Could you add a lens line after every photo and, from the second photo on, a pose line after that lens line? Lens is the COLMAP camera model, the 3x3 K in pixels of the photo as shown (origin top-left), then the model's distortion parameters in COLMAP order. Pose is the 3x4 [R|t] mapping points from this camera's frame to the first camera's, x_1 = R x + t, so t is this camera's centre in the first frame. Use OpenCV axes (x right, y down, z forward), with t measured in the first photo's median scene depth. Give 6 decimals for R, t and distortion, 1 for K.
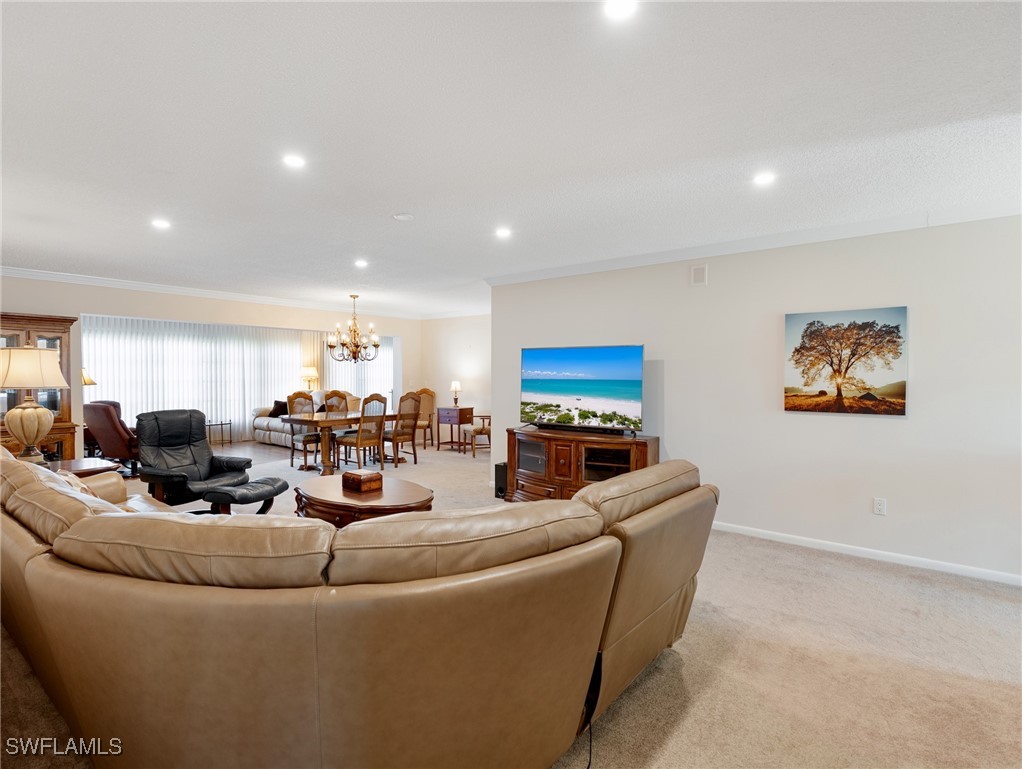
lens RADIAL K [[507.2, 0, 508.0], [0, 507.2, 386.3], [0, 0, 1]] dist [-0.000566, -0.000316]
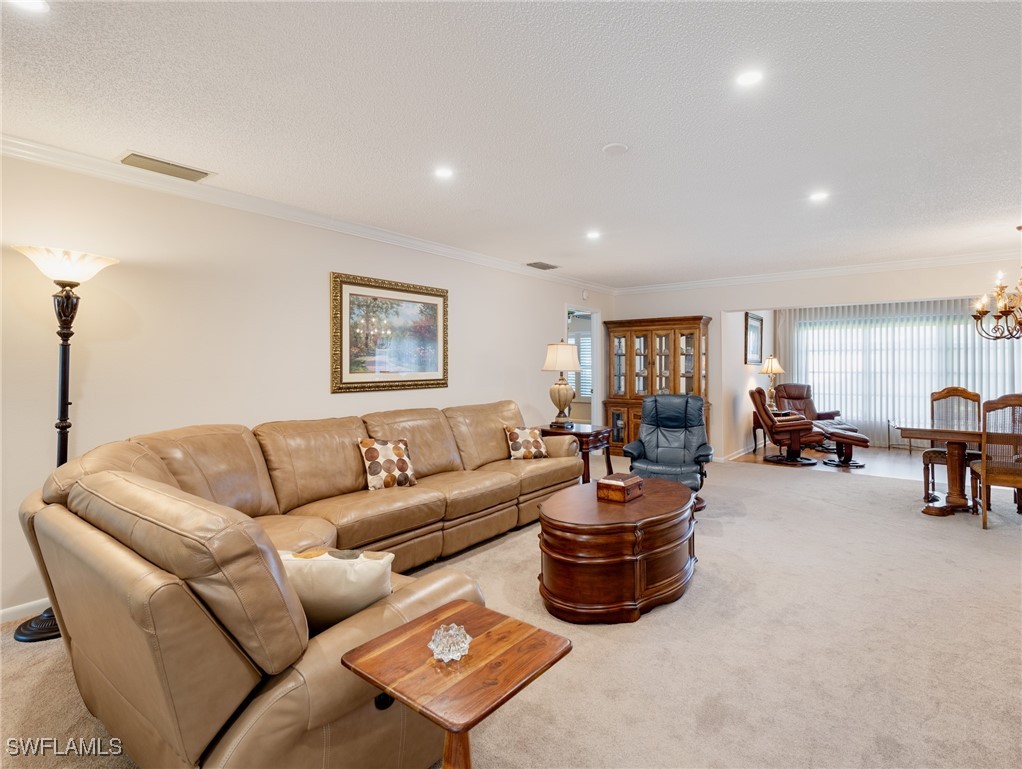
lens RADIAL K [[523.3, 0, 525.1], [0, 523.3, 364.3], [0, 0, 1]] dist [0.001142, 0.000131]
pose [[0.029799, -0.006519, -0.999535, 0.389592], [-0.024765, 0.999667, -0.007258, -0.001693], [0.999249, 0.024969, 0.029627, 0.577407]]
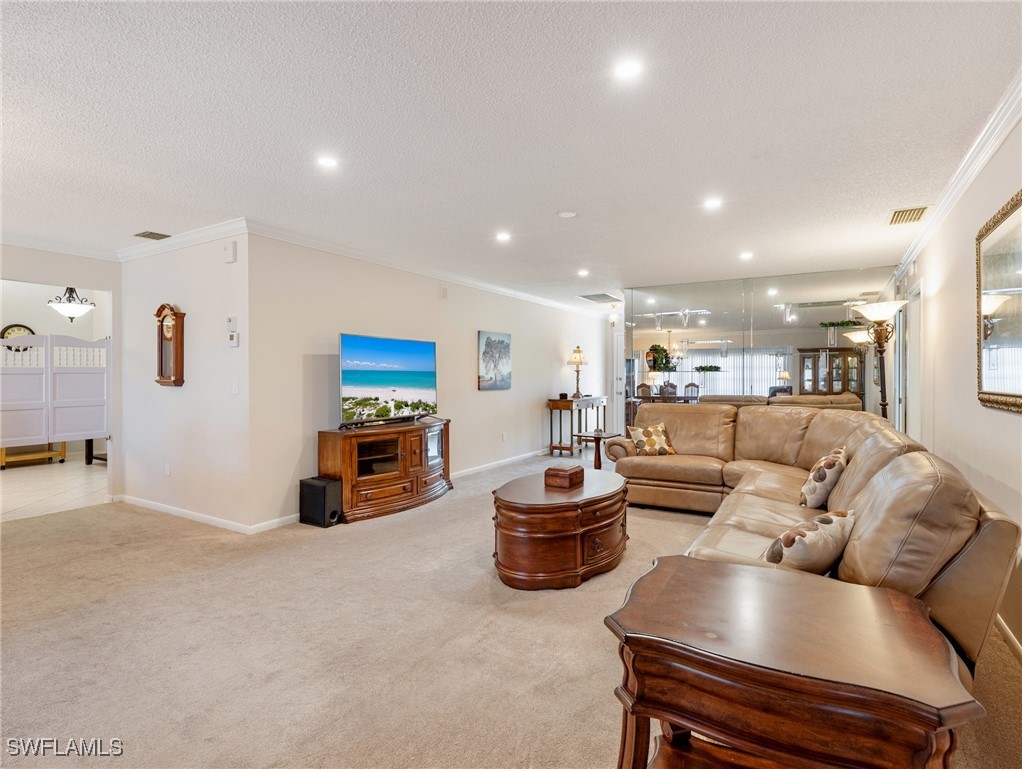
lens RADIAL K [[524.2, 0, 516.6], [0, 524.2, 384.3], [0, 0, 1]] dist [0.002852, -0.000253]
pose [[-0.127111, -0.017117, 0.991741, -0.861195], [0.023206, 0.999526, 0.020226, -0.001440], [-0.991617, 0.025586, -0.126654, 0.847119]]
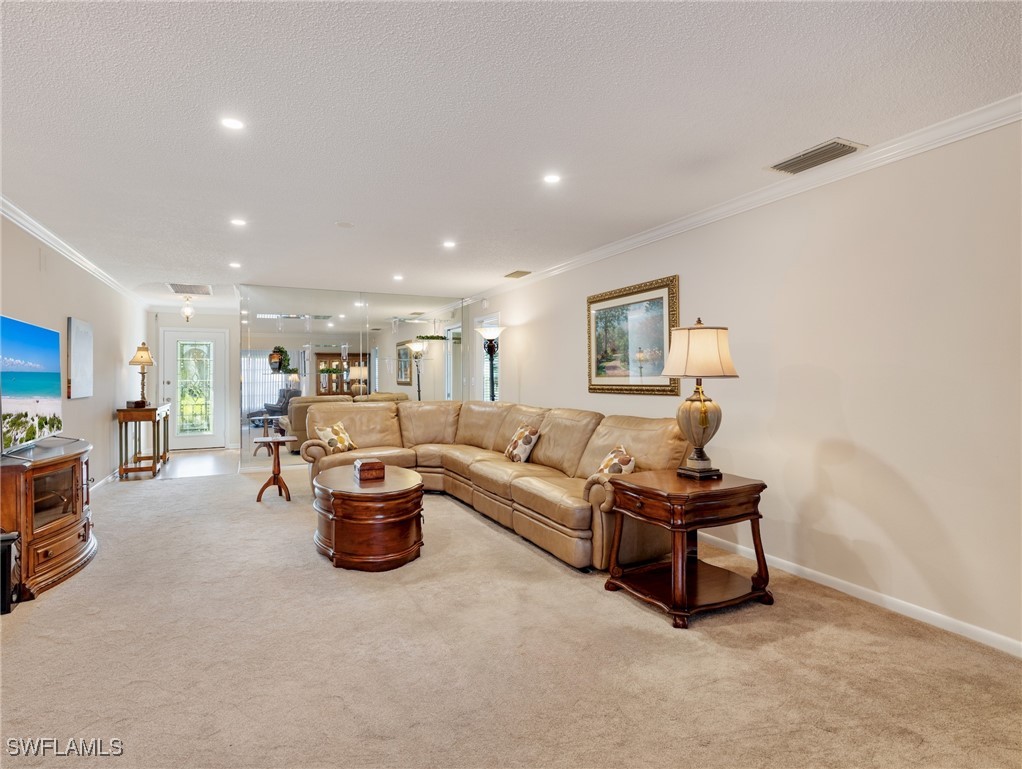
lens RADIAL K [[563.7, 0, 514.0], [0, 563.7, 371.9], [0, 0, 1]] dist [-0.003696, -0.000223]
pose [[-0.895733, 0.008131, 0.444517, -0.738839], [0.016989, 0.999728, 0.015947, -0.015438], [-0.444267, 0.021837, -0.895628, 1.323839]]
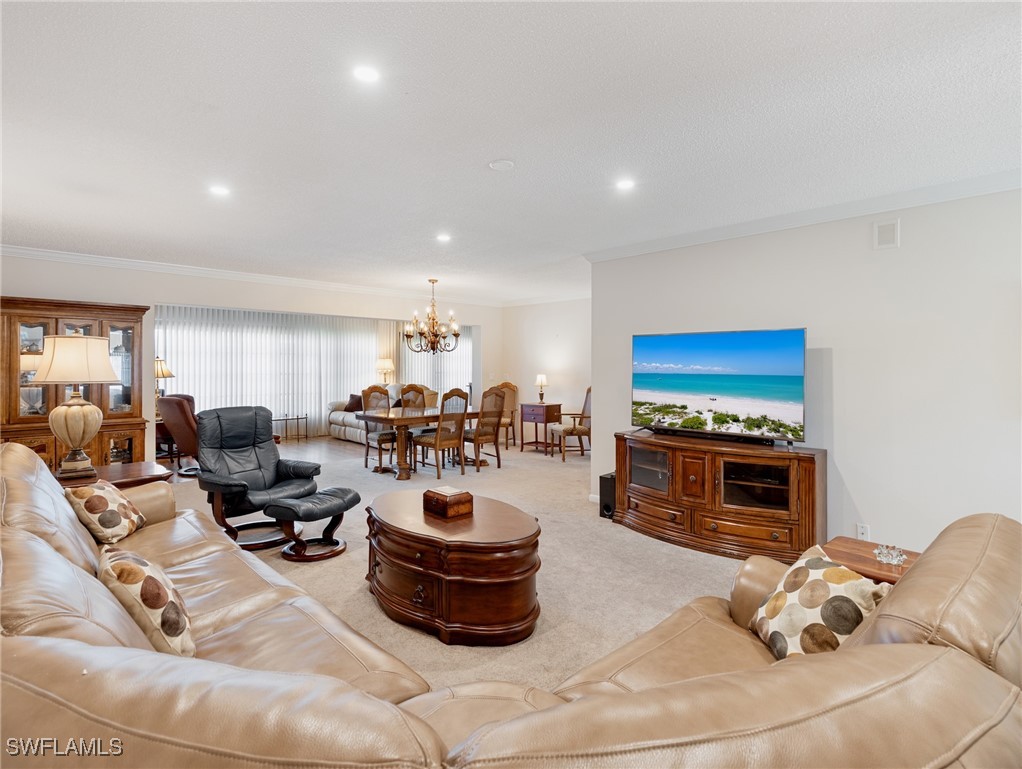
lens RADIAL K [[515.3, 0, 508.1], [0, 515.3, 374.1], [0, 0, 1]] dist [-0.000942, -0.000132]
pose [[0.990267, 0.002659, -0.139152, -0.060128], [-0.004001, 0.999948, -0.009361, -0.003836], [0.139120, 0.009826, 0.990227, 0.156697]]
